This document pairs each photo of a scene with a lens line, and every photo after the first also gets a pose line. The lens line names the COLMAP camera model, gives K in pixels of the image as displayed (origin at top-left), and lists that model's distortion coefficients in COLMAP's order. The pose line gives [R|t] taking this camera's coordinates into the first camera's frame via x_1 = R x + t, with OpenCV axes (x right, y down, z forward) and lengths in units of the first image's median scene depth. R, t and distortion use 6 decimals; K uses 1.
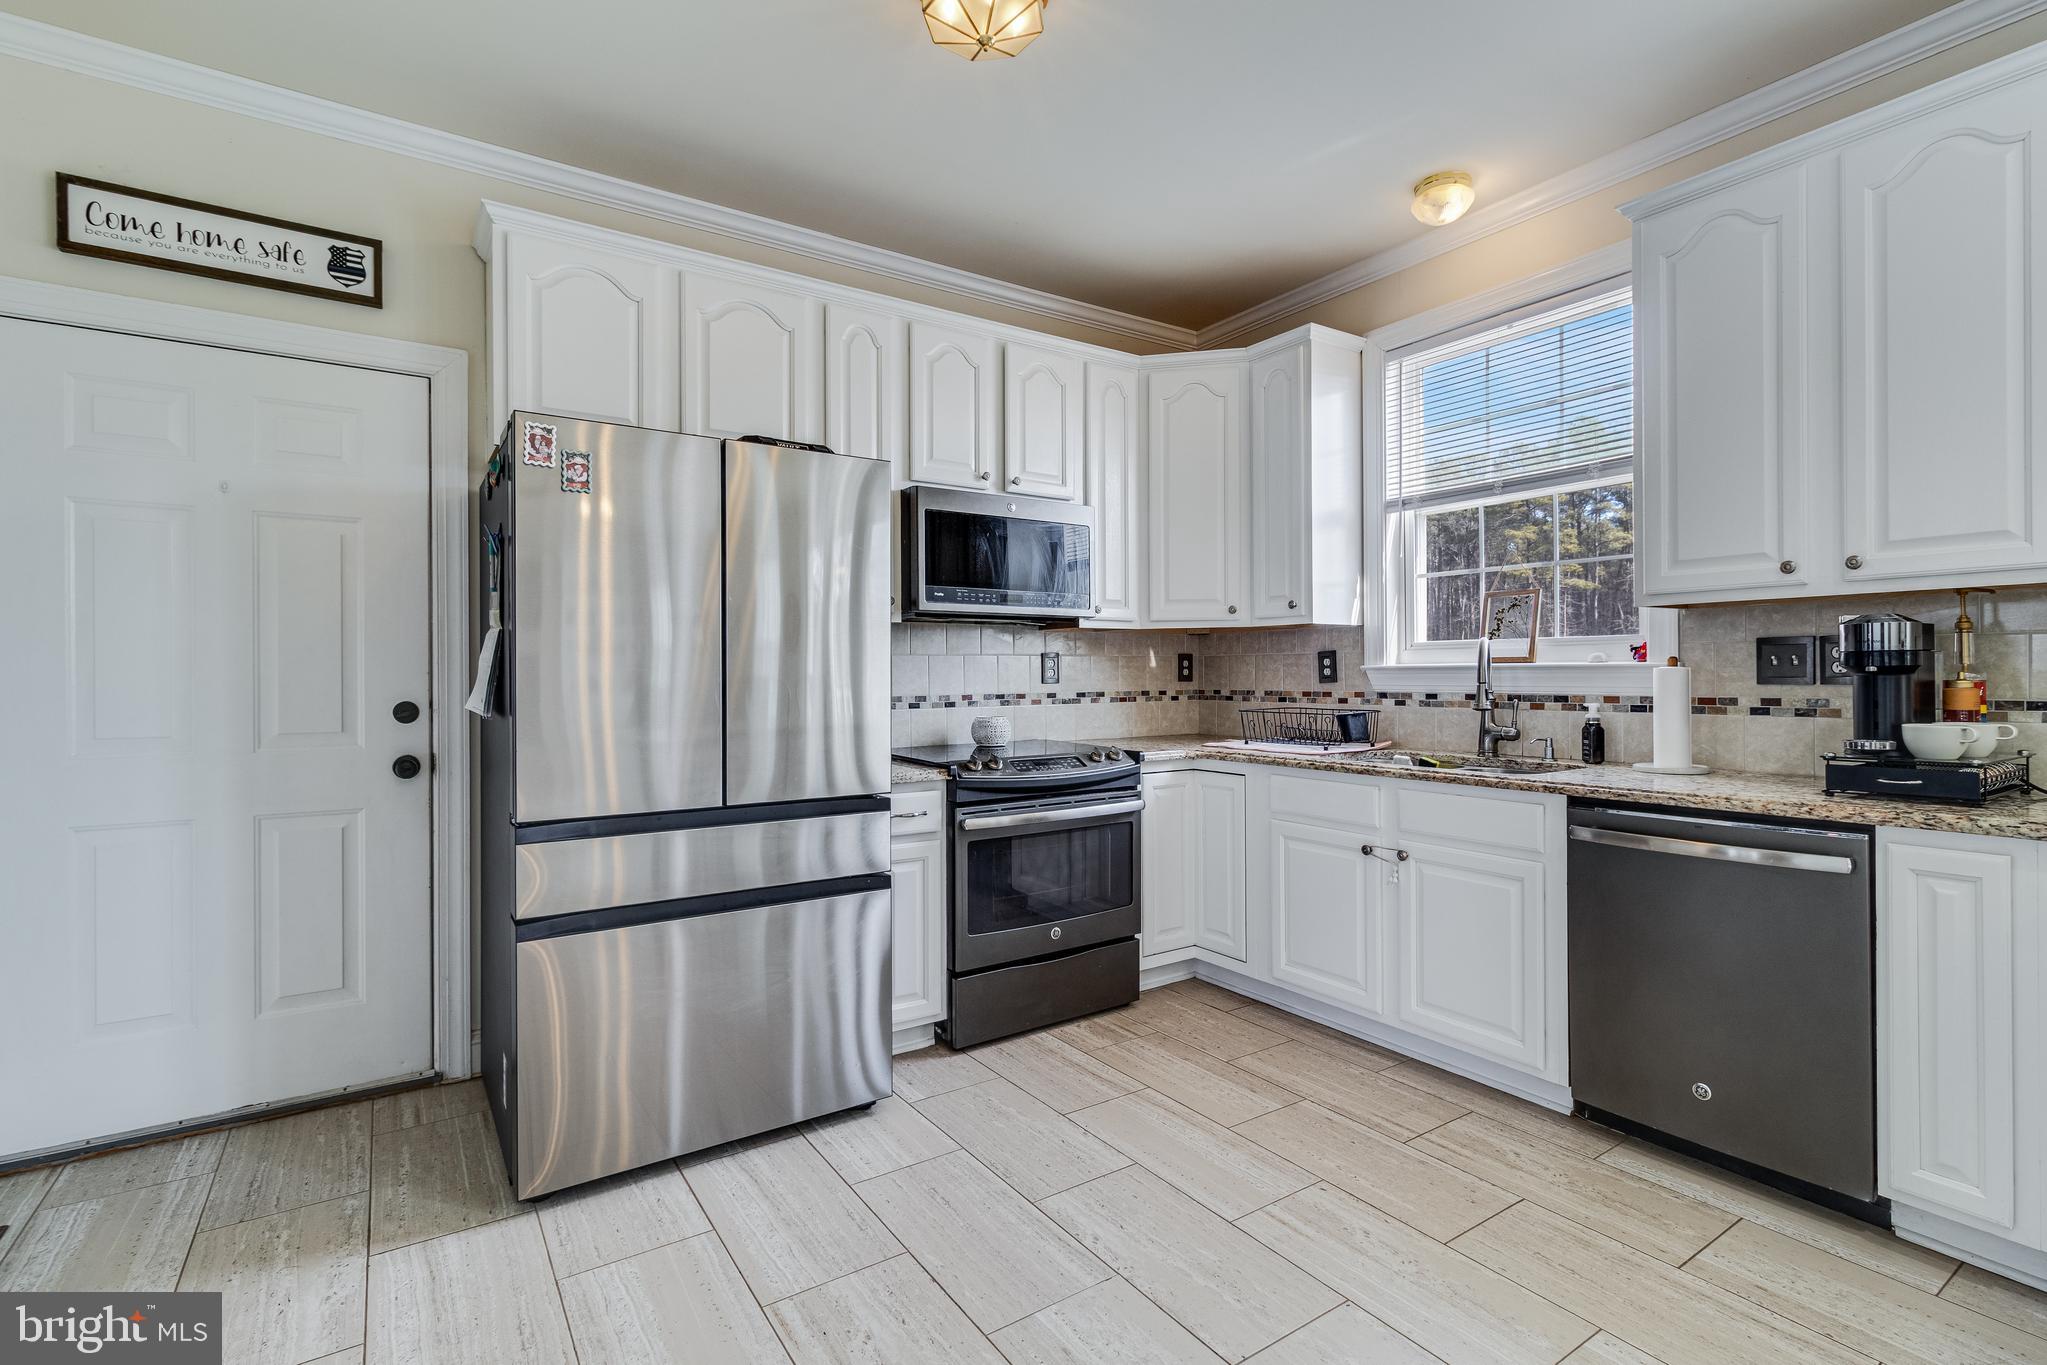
lens RADIAL K [[948.0, 0, 1029.2], [0, 948.0, 677.6], [0, 0, 1]] dist [0.001586, -0.000314]
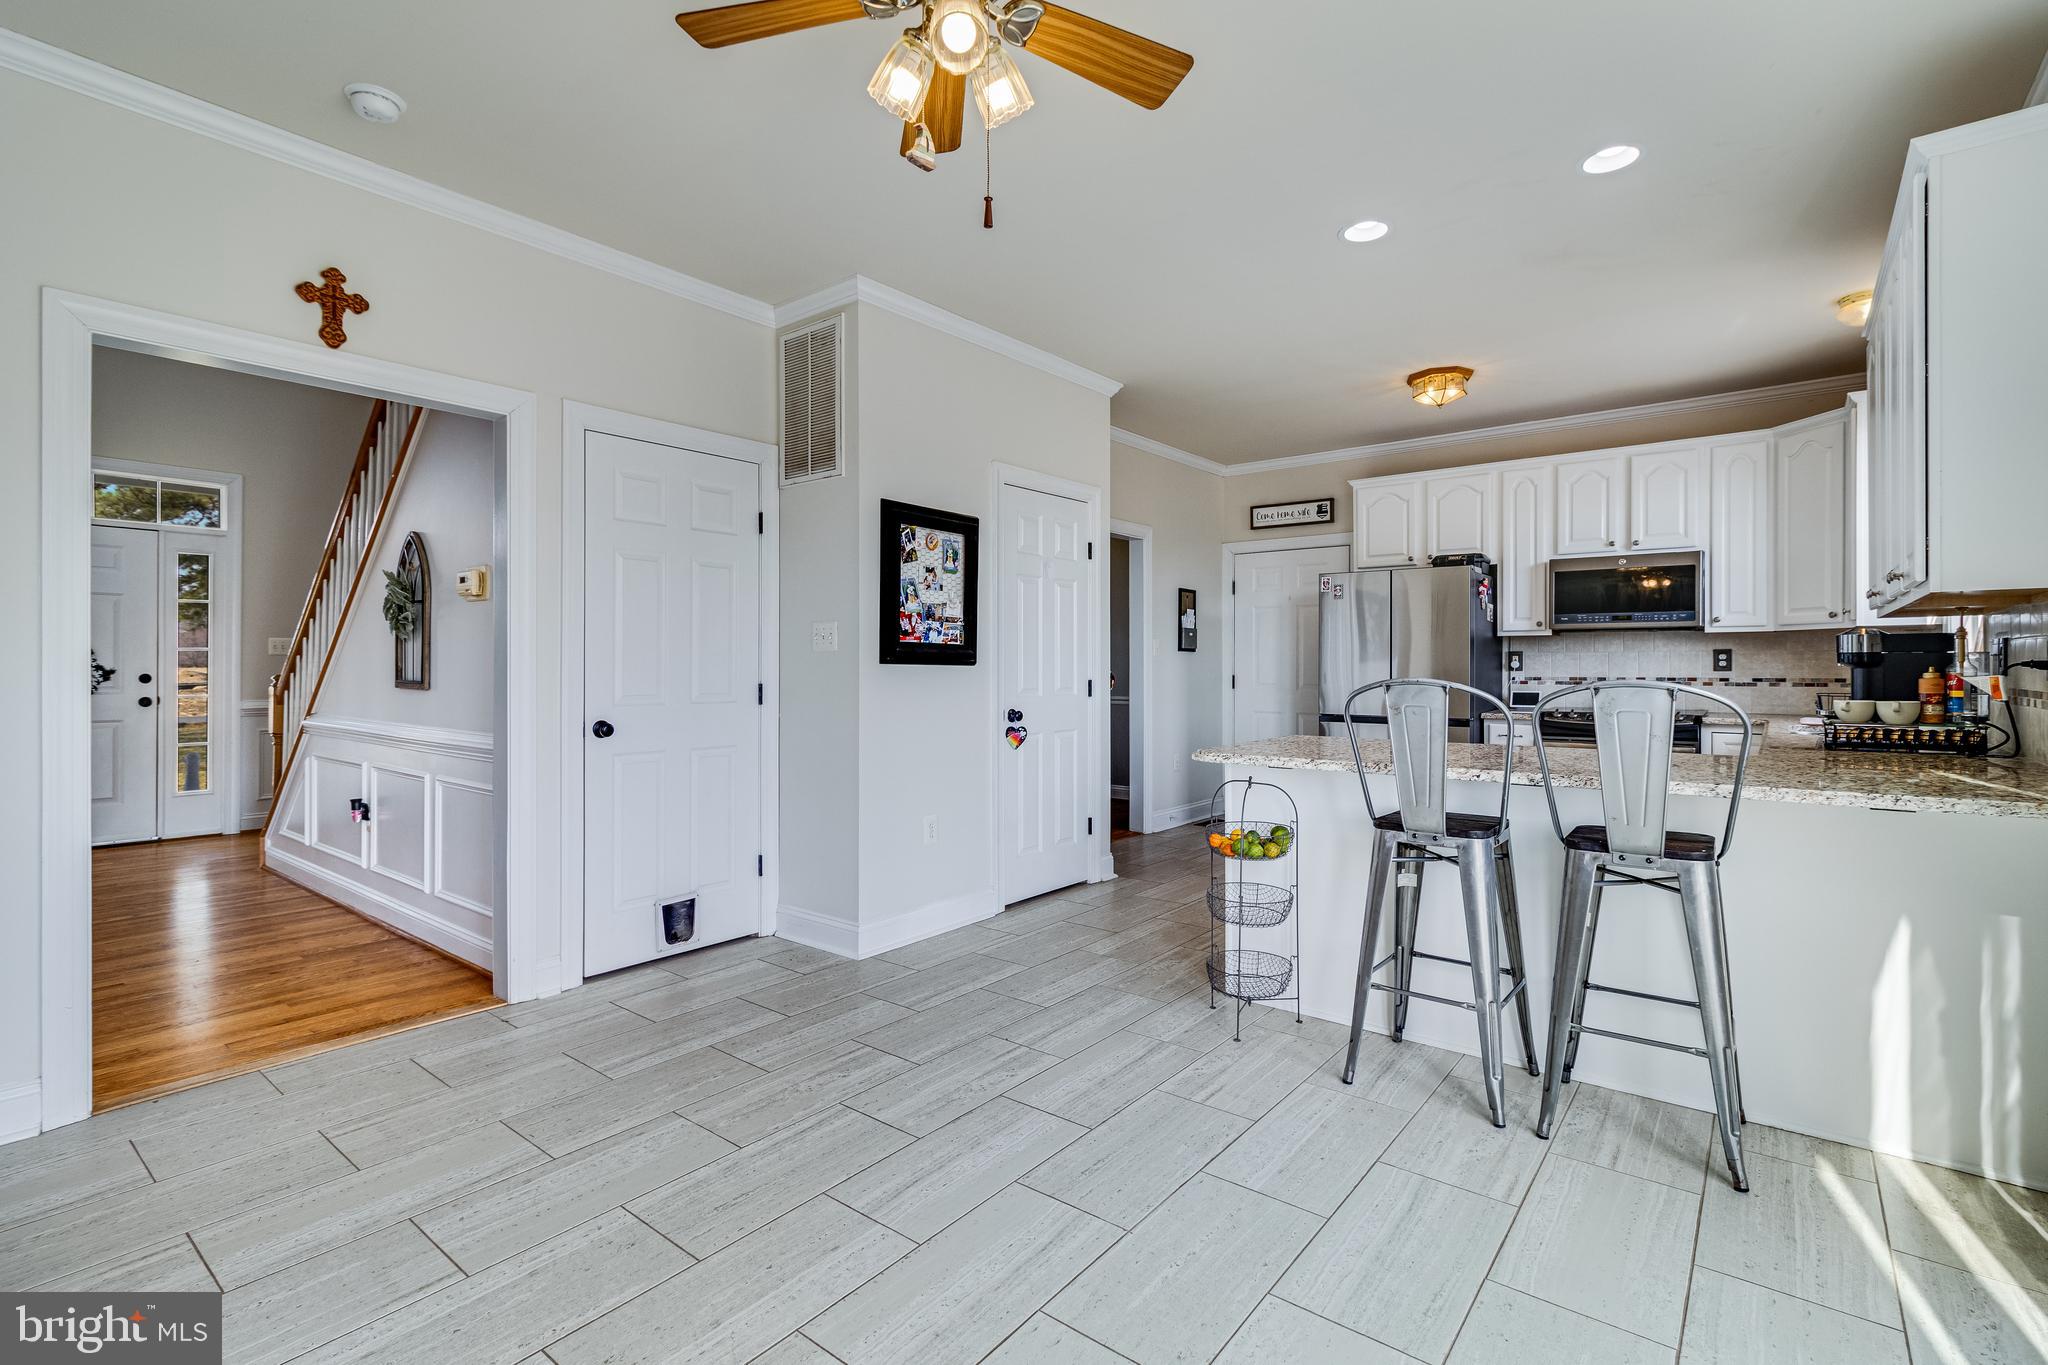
lens RADIAL K [[943.4, 0, 1030.2], [0, 943.4, 664.6], [0, 0, 1]] dist [-0.000106, 0.000175]
pose [[0.304308, 0.006130, -0.952554, 1.364120], [-0.004584, 0.999977, 0.004970, -0.007356], [0.952563, 0.002854, 0.304330, -0.517397]]
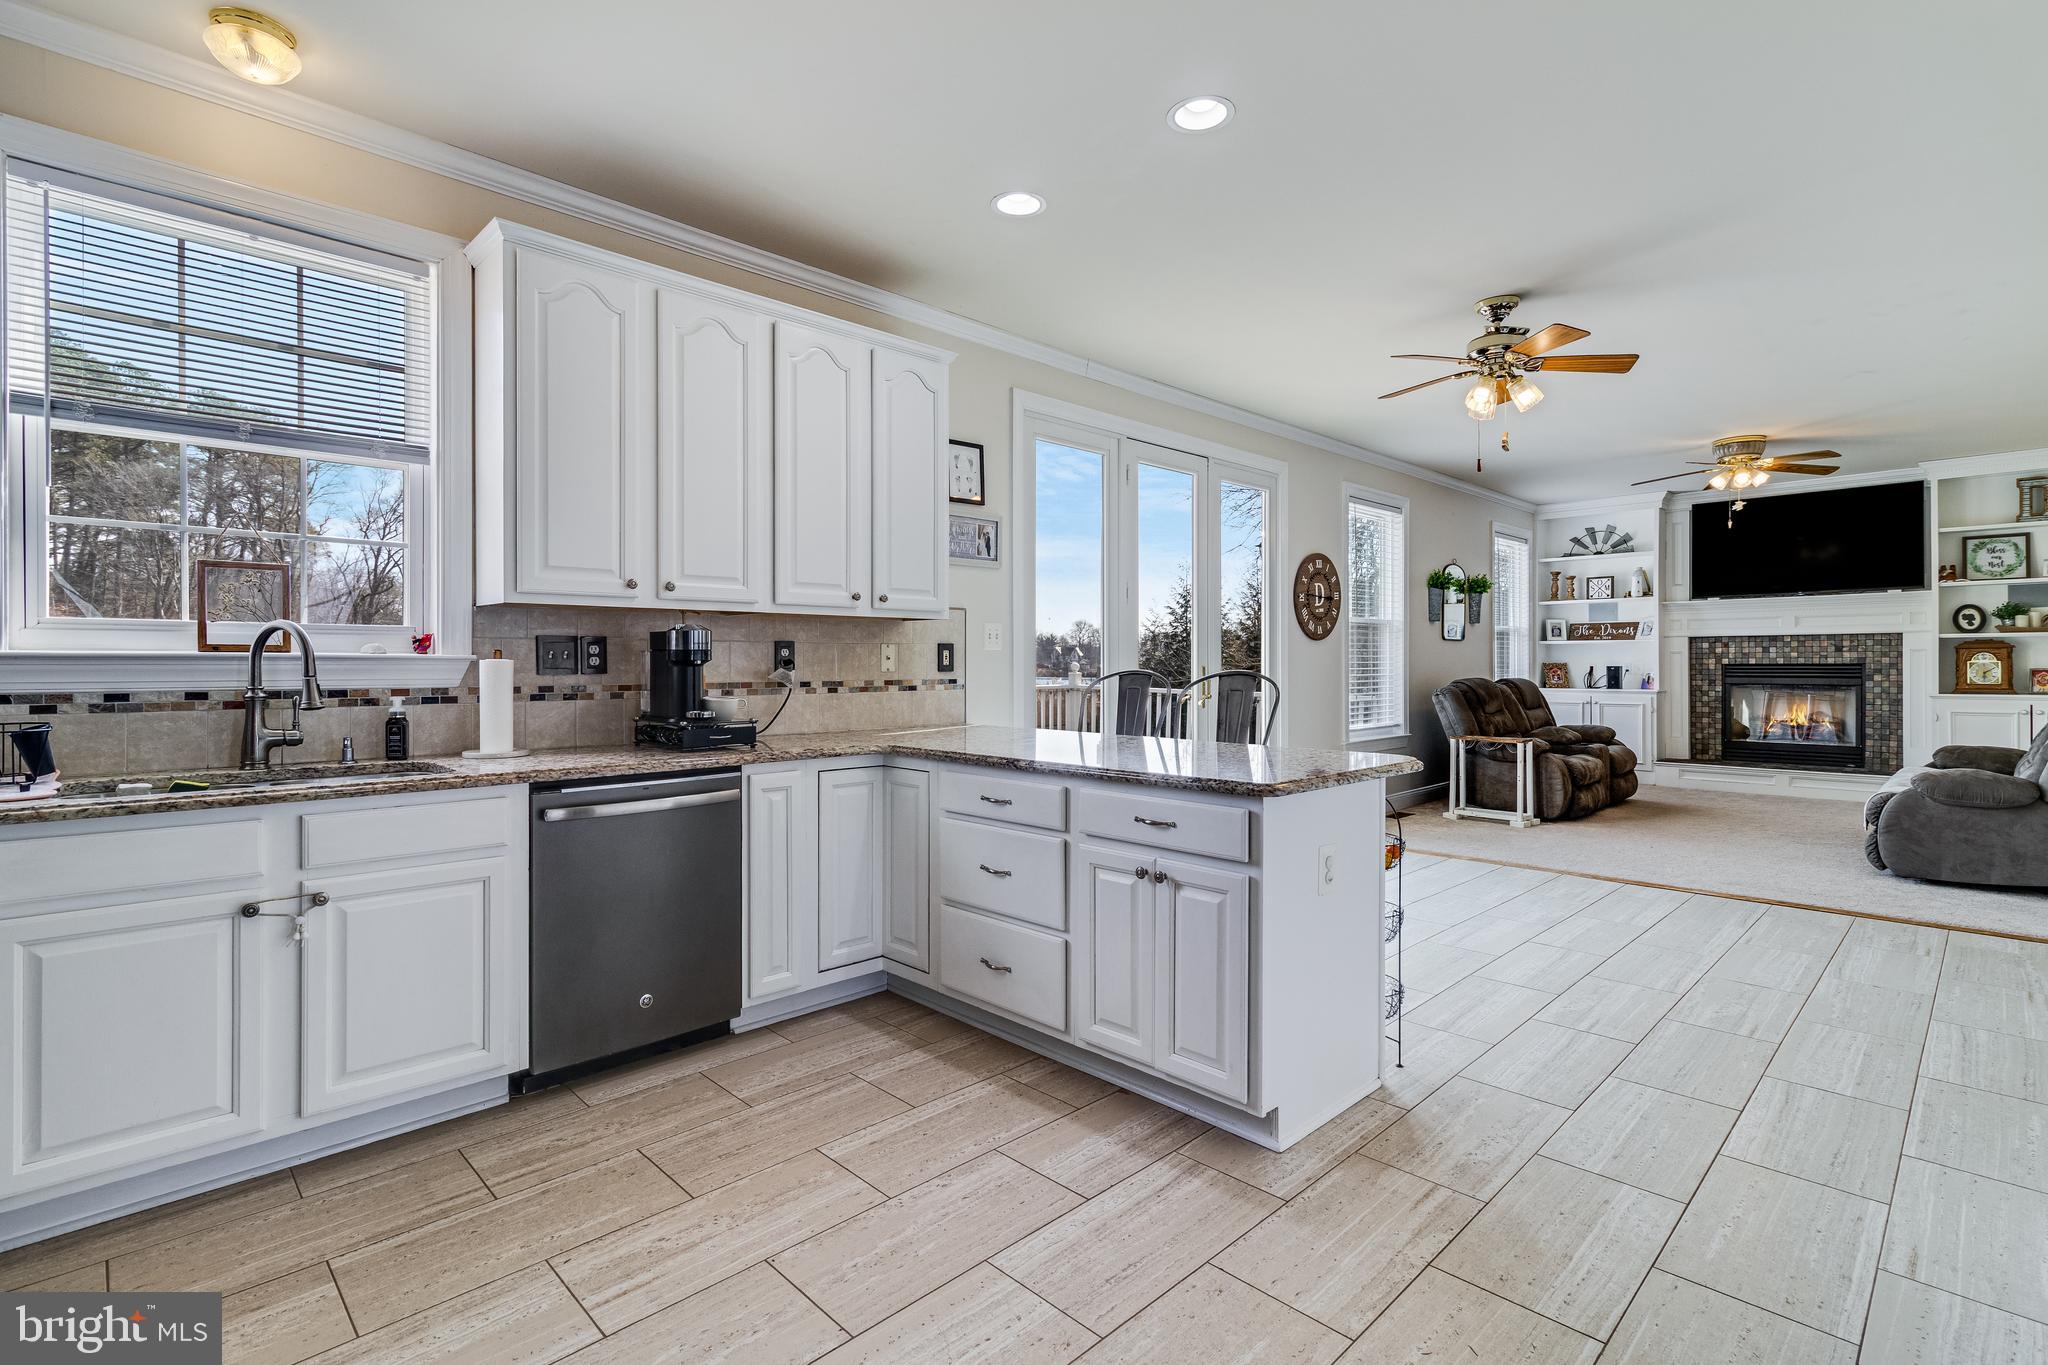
lens RADIAL K [[958.5, 0, 1027.0], [0, 958.5, 667.1], [0, 0, 1]] dist [0.002257, -0.000461]
pose [[-0.183563, 0.003187, 0.983003, -0.446712], [0.006584, 0.999976, -0.002012, 0.003502], [-0.982986, 0.006103, -0.183580, 0.533444]]
